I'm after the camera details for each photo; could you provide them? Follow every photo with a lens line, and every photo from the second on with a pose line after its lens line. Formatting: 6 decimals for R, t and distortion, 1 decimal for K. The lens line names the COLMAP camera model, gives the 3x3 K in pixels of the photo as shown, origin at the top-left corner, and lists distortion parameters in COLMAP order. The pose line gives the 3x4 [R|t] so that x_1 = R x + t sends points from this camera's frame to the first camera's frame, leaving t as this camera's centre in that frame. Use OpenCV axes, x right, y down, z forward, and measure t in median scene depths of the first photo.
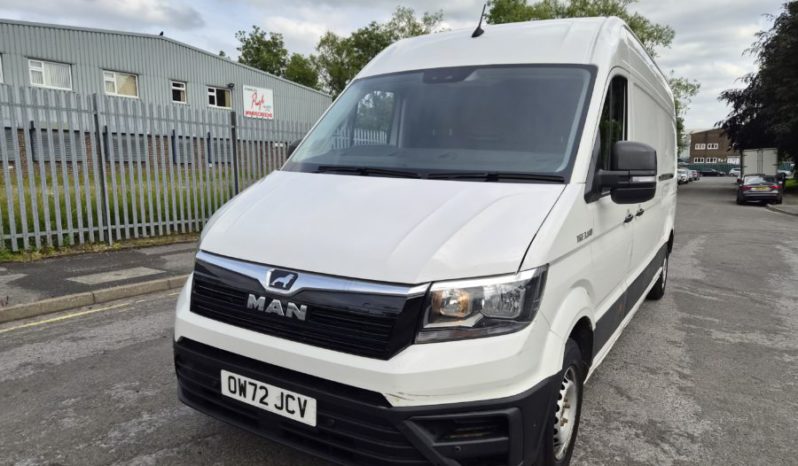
lens RADIAL K [[533.3, 0, 421.6], [0, 533.3, 241.8], [0, 0, 1]] dist [0.036690, -0.003956]
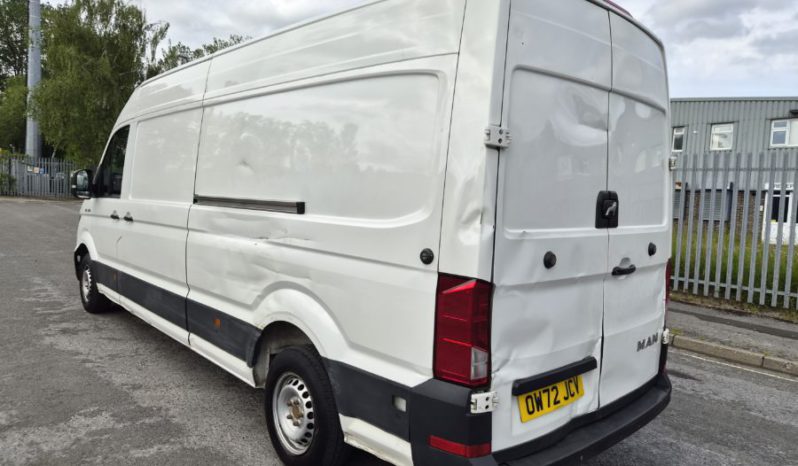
lens RADIAL K [[552.5, 0, 412.0], [0, 552.5, 232.9], [0, 0, 1]] dist [0.054253, -0.057086]
pose [[-0.304070, 0.026395, -0.952284, 2.094679], [-0.191372, 0.977546, 0.088202, -0.383125], [0.933230, 0.209060, -0.292191, 2.889654]]
